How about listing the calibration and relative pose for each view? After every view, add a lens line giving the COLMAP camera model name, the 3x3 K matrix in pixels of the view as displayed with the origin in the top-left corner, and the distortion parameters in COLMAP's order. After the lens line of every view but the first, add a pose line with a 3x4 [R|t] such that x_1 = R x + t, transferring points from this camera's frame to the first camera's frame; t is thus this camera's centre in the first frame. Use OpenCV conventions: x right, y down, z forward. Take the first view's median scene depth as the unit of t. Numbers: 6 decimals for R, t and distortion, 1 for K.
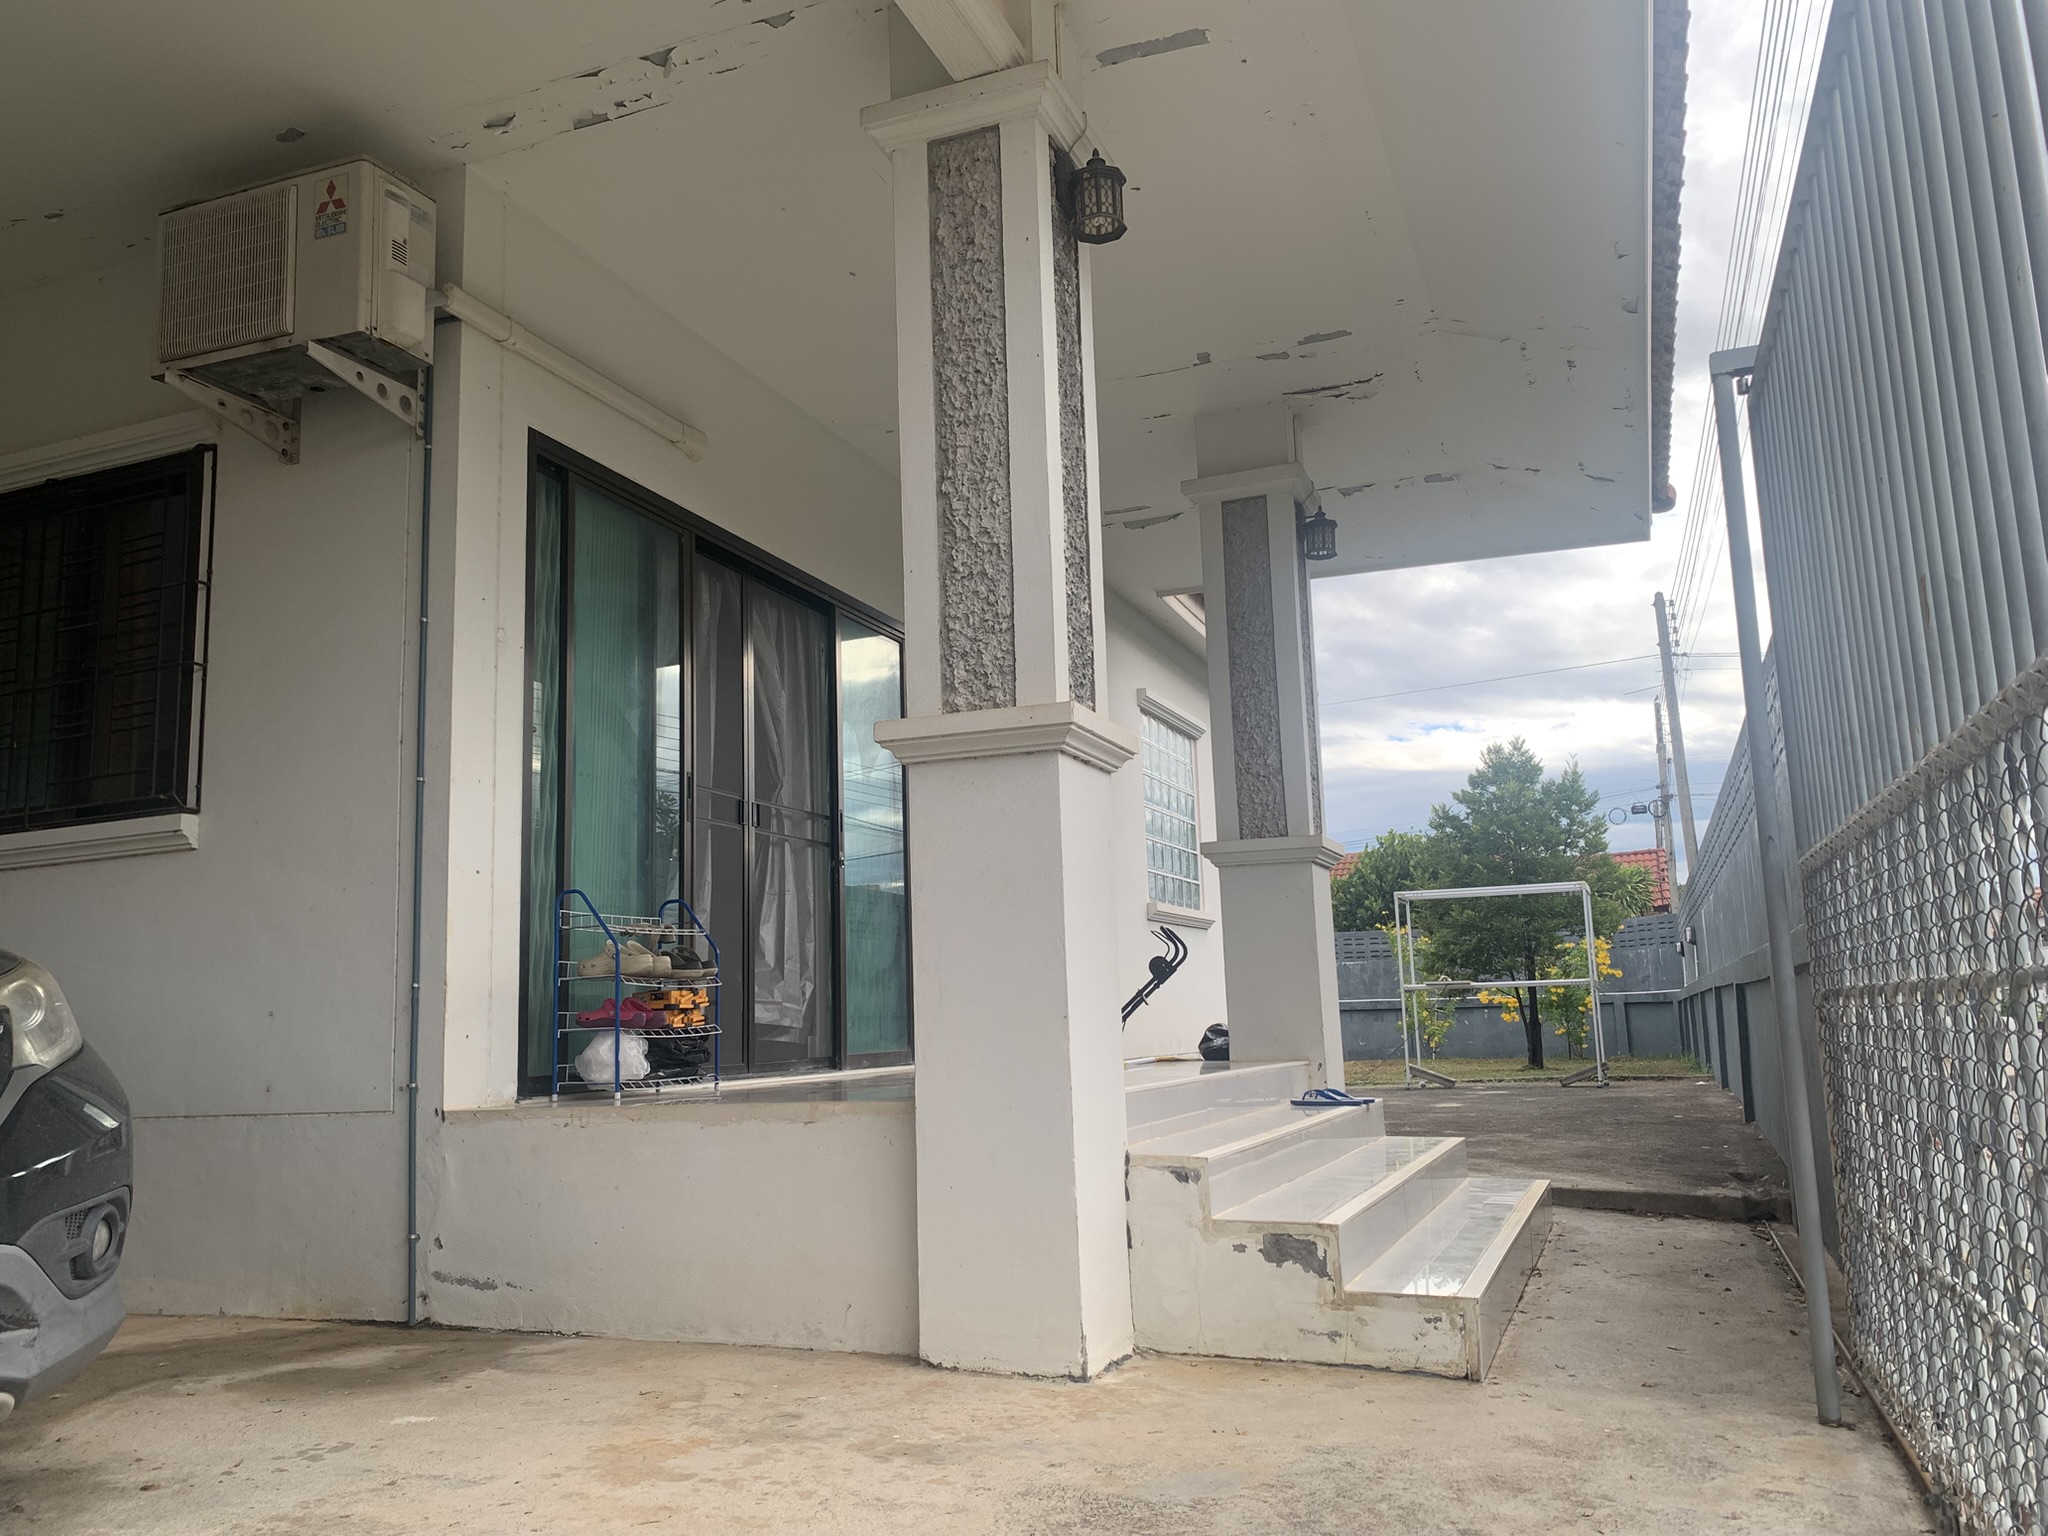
lens RADIAL K [[1556.6, 0, 1023.9], [0, 1556.6, 752.8], [0, 0, 1]] dist [0.026791, -0.017171]
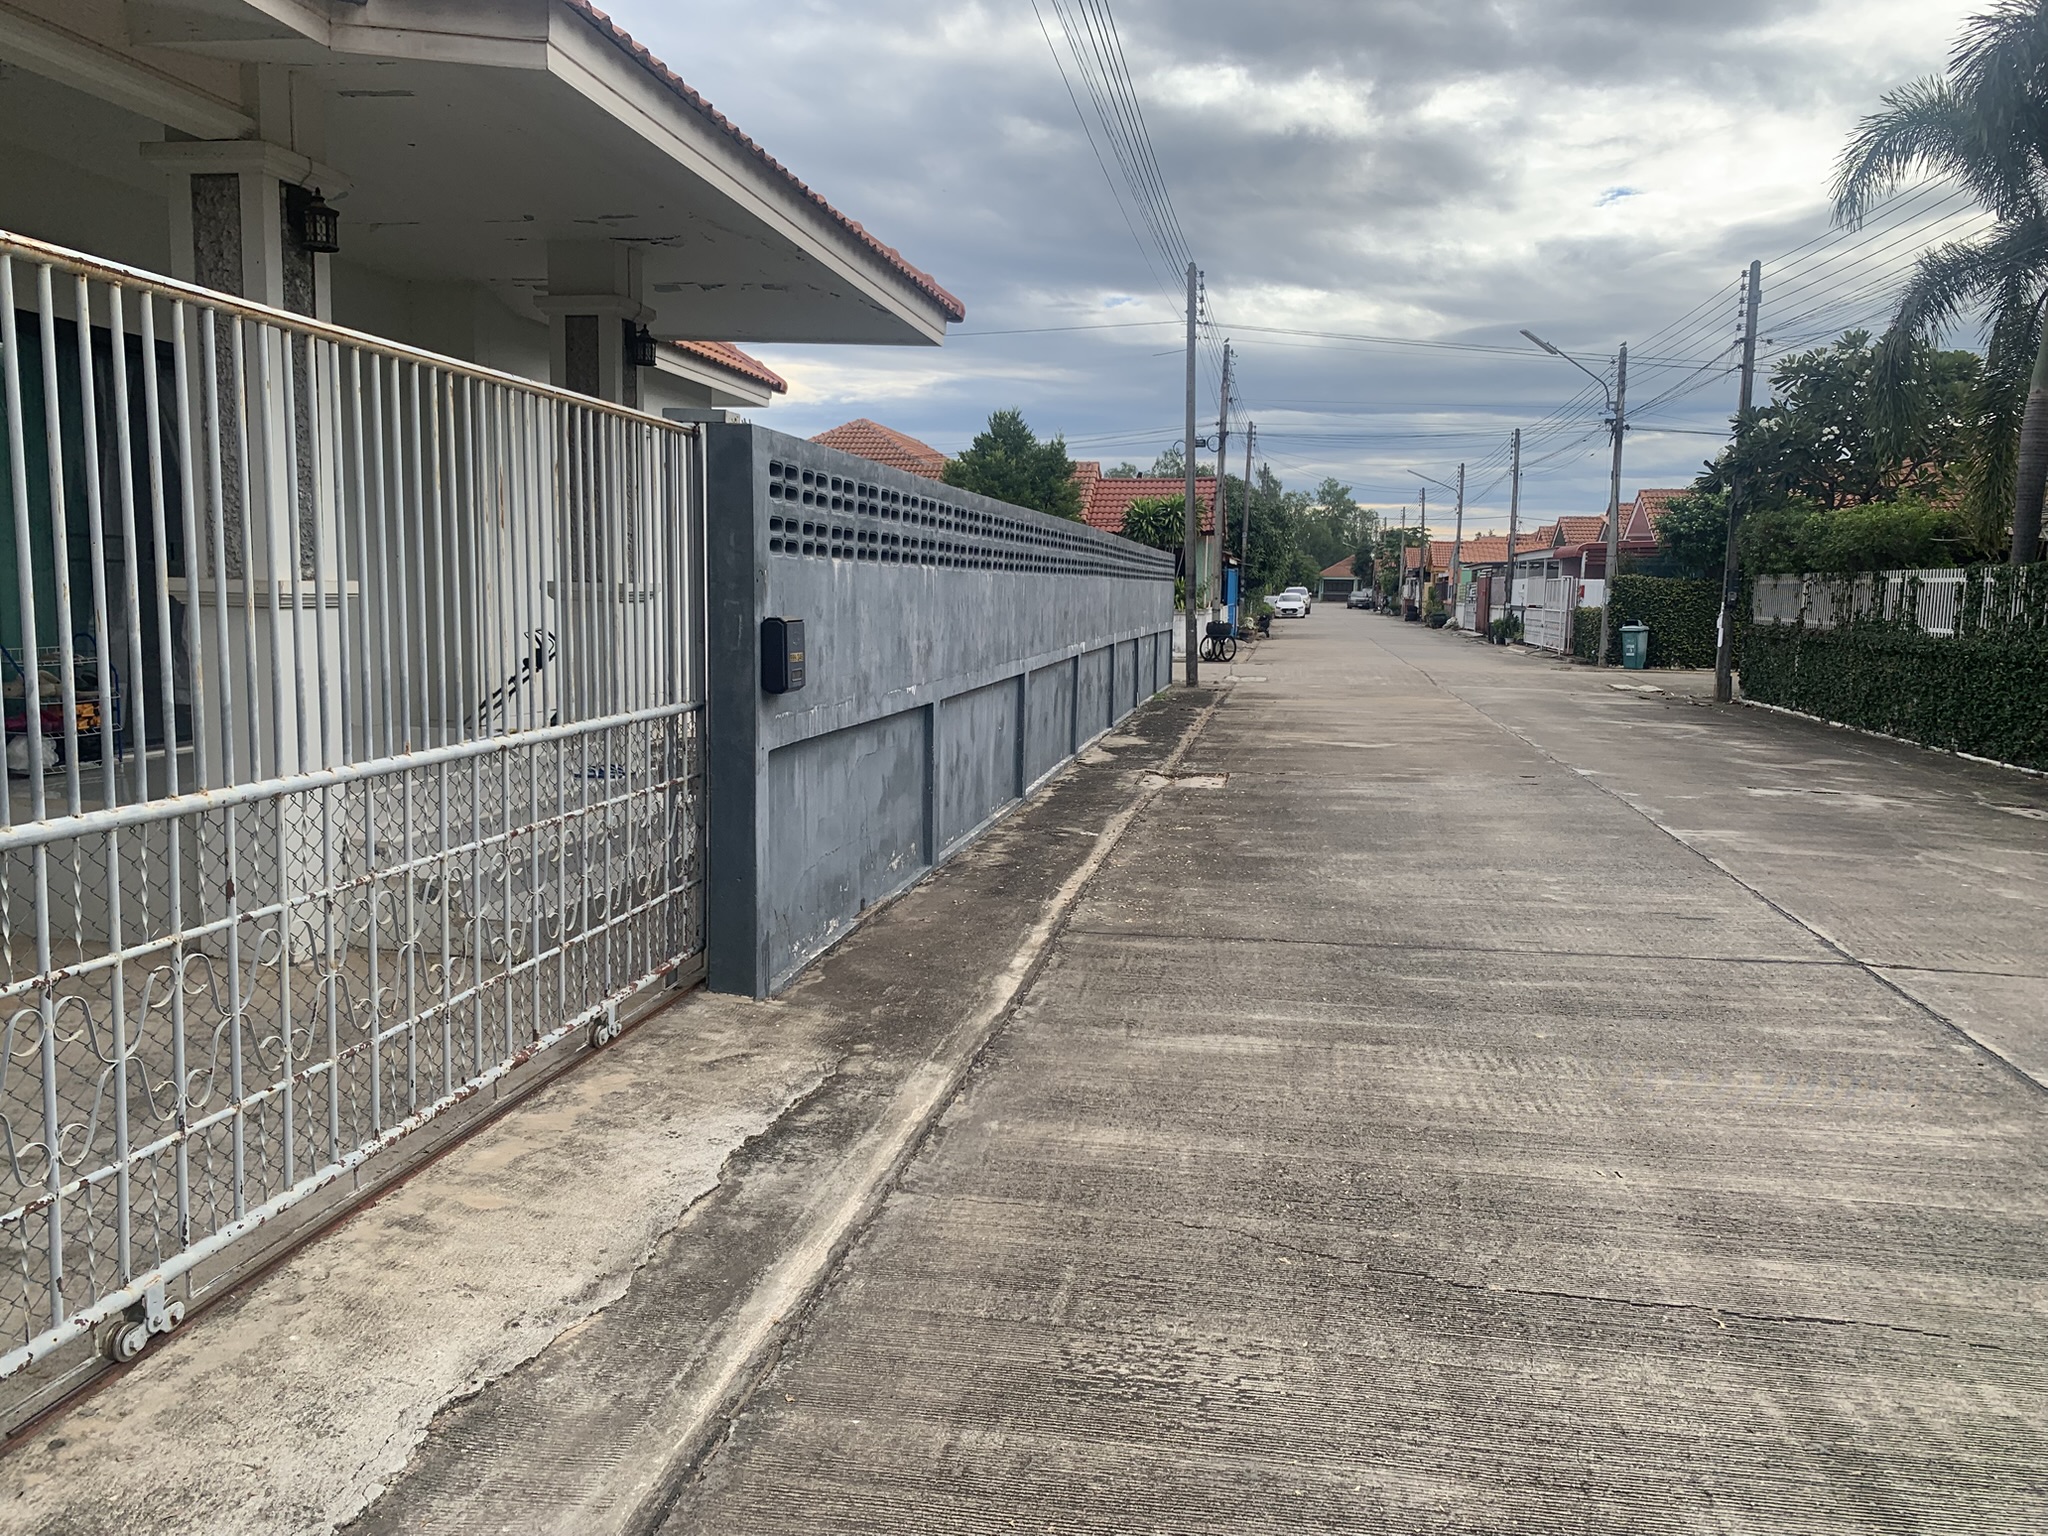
lens RADIAL K [[1569.0, 0, 1009.9], [0, 1569.0, 747.2], [0, 0, 1]] dist [0.087955, -0.123751]
pose [[0.979411, 0.033629, 0.199056, 0.096127], [-0.086852, 0.960301, 0.265101, -0.079674], [-0.182239, -0.276932, 0.943450, -0.162258]]
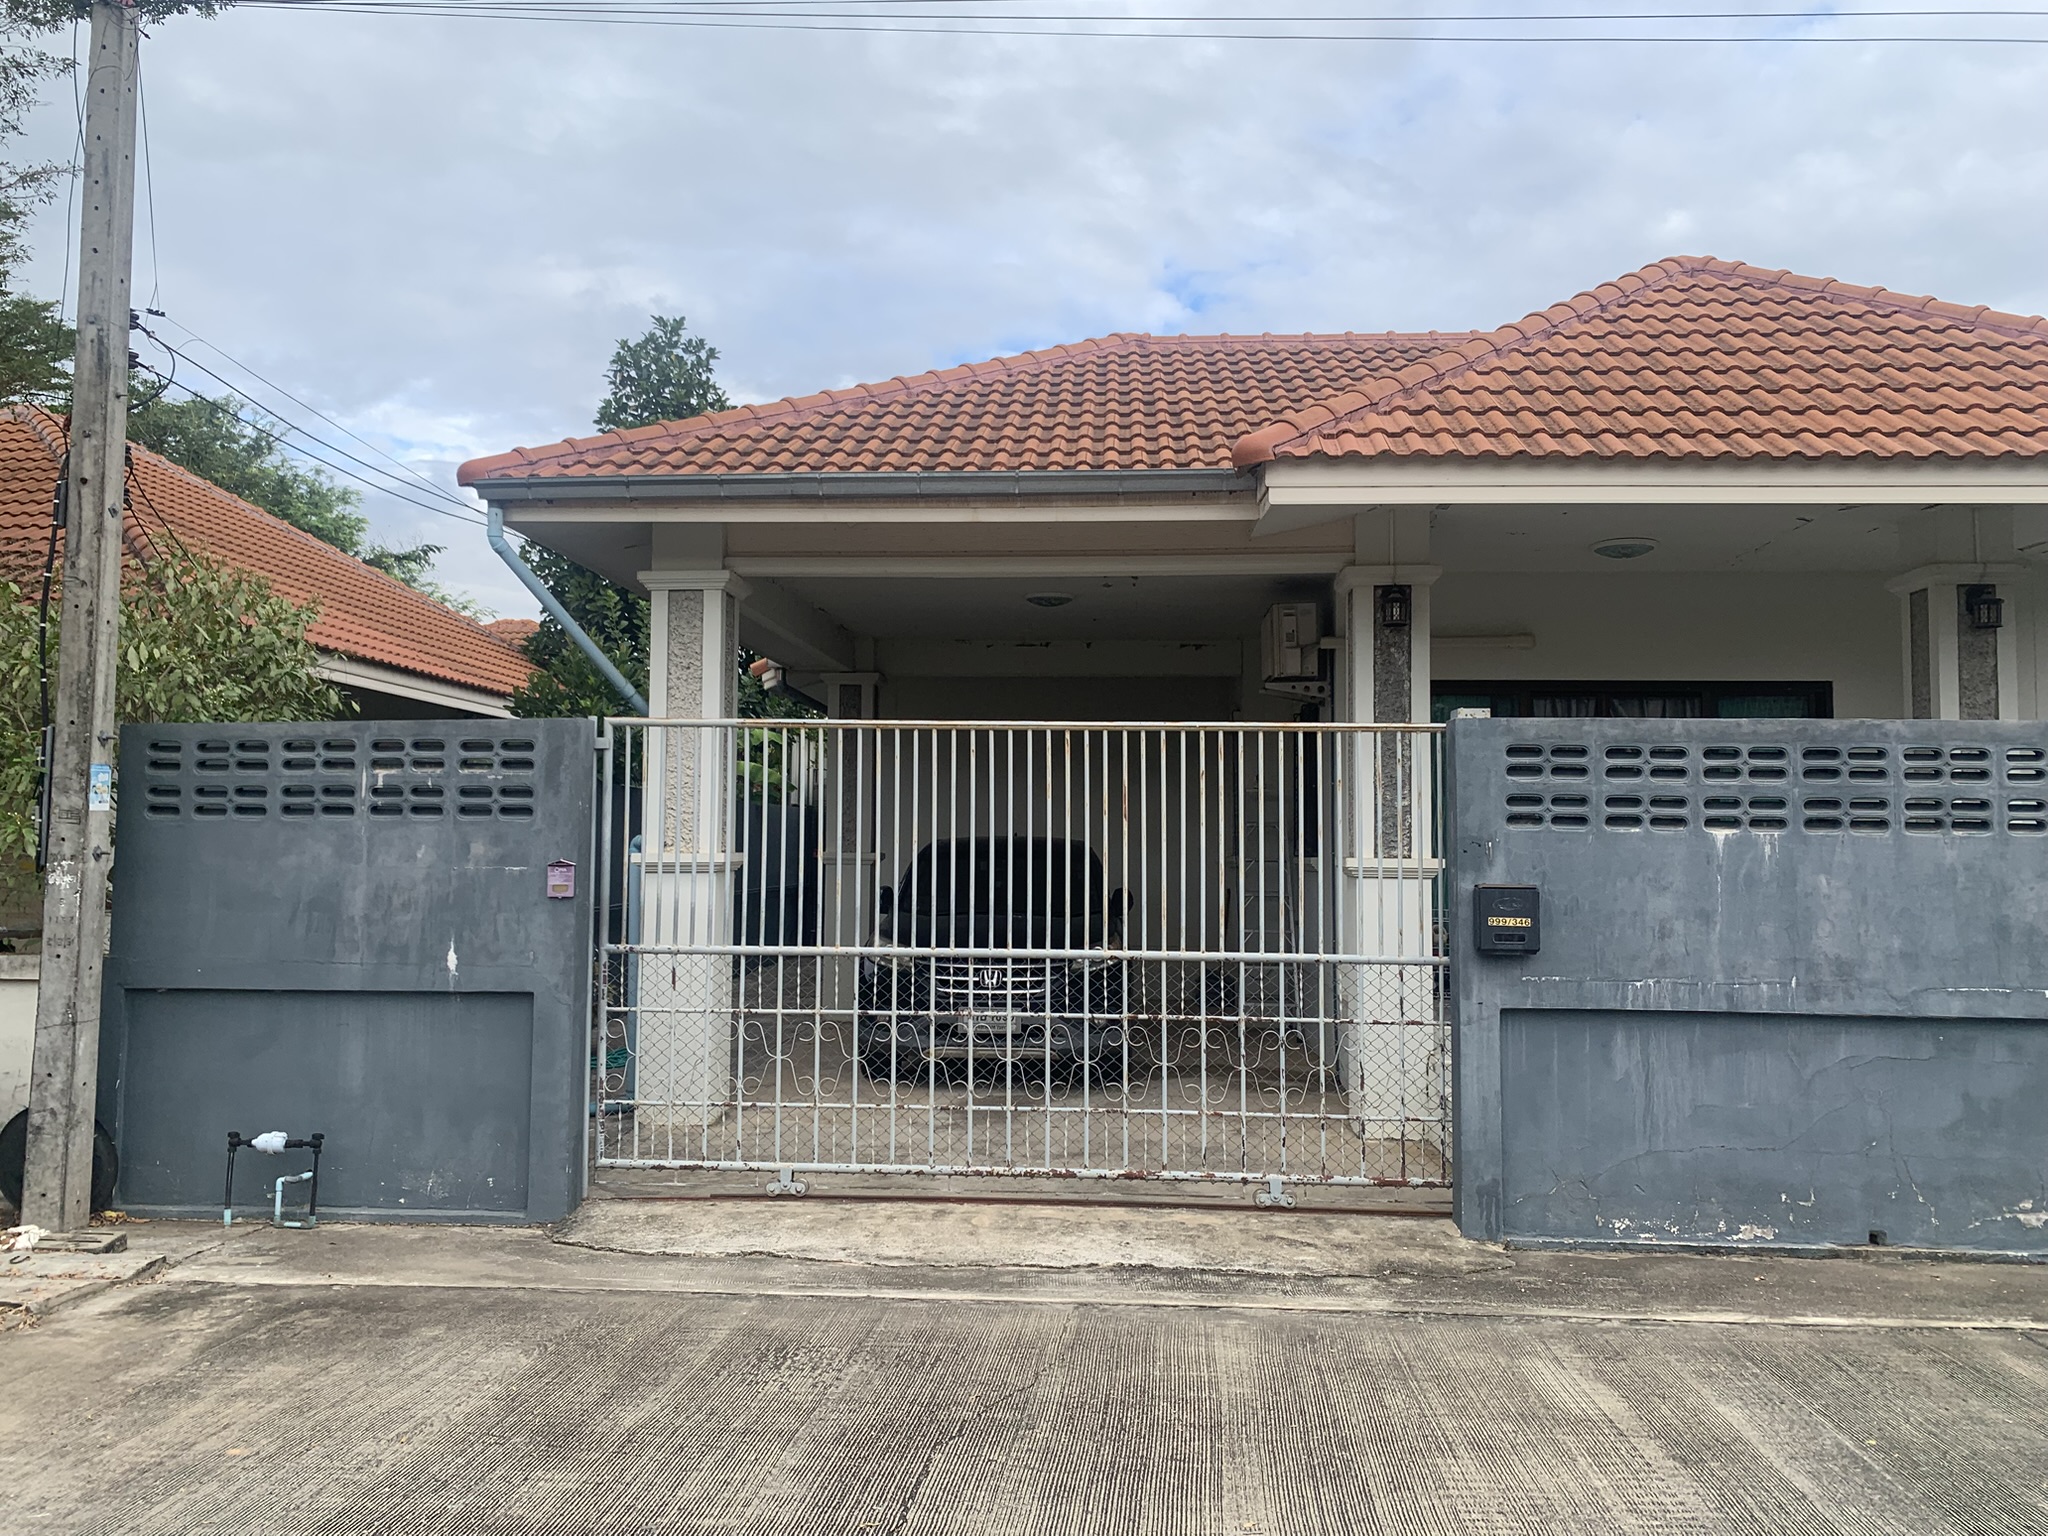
lens RADIAL K [[1556.6, 0, 1023.9], [0, 1556.6, 752.8], [0, 0, 1]] dist [0.026791, -0.017171]
pose [[0.307964, -0.019679, -0.951195, 0.435865], [0.144925, 0.989089, 0.026458, -0.068937], [0.940295, -0.146000, 0.307455, -0.038095]]
